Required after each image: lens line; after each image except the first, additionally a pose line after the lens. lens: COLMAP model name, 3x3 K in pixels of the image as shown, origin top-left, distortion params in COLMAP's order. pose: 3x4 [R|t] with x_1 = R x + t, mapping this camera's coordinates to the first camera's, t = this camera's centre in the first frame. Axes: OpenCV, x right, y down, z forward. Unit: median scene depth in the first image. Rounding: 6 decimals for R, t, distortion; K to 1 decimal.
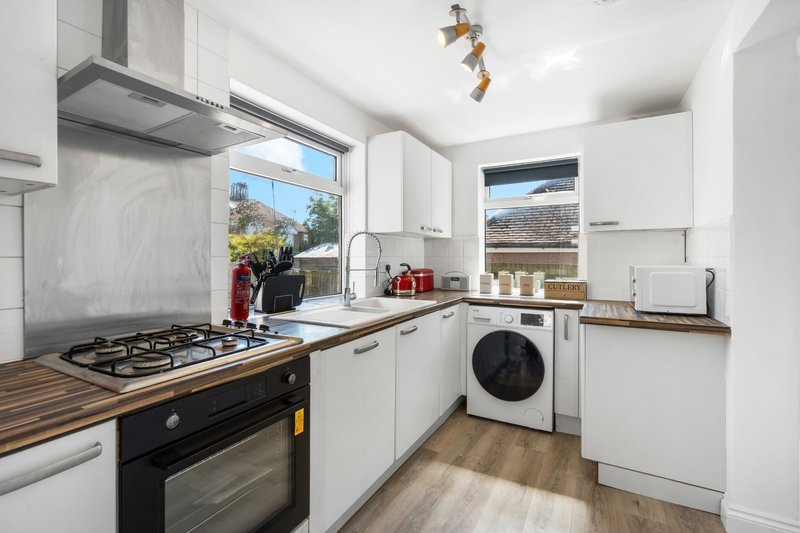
lens RADIAL K [[349.0, 0, 397.9], [0, 349.0, 258.8], [0, 0, 1]] dist [-0.001953, -0.000067]
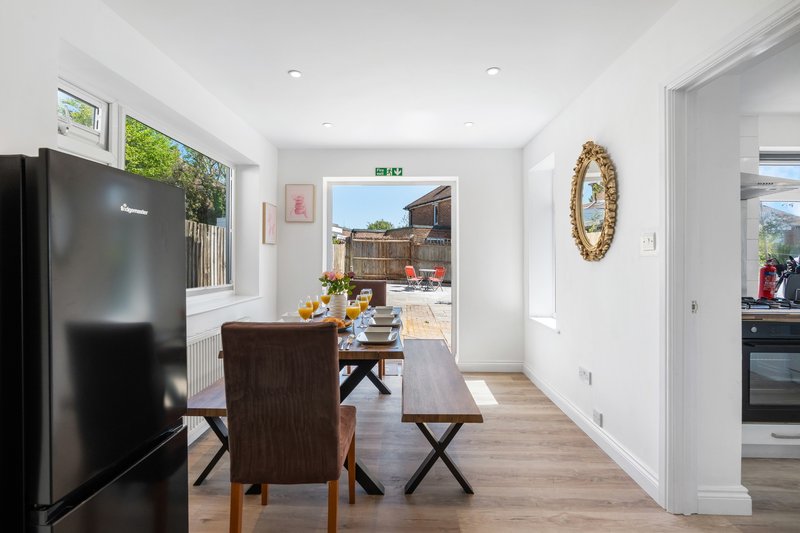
lens RADIAL K [[372.4, 0, 397.2], [0, 372.4, 259.3], [0, 0, 1]] dist [0.001852, -0.002540]
pose [[0.465409, -0.001379, -0.885095, 0.236510], [-0.006755, 0.999964, -0.005110, 0.009834], [0.885070, 0.008357, 0.465383, -1.191150]]
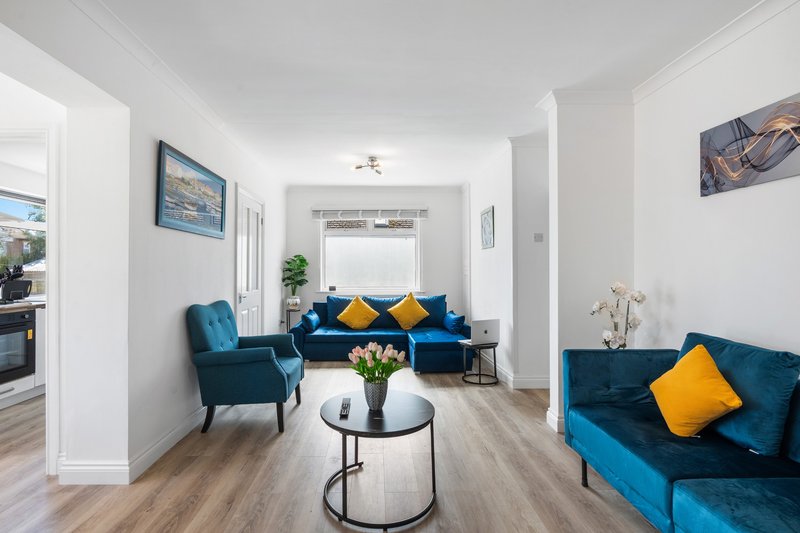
lens RADIAL K [[372.4, 0, 396.3], [0, 372.4, 267.0], [0, 0, 1]] dist [0.001852, -0.002540]
pose [[0.864534, 0.001571, 0.502571, 0.497004], [0.004055, 0.999941, -0.010101, 0.002106], [-0.502557, 0.010771, 0.864477, -2.020054]]
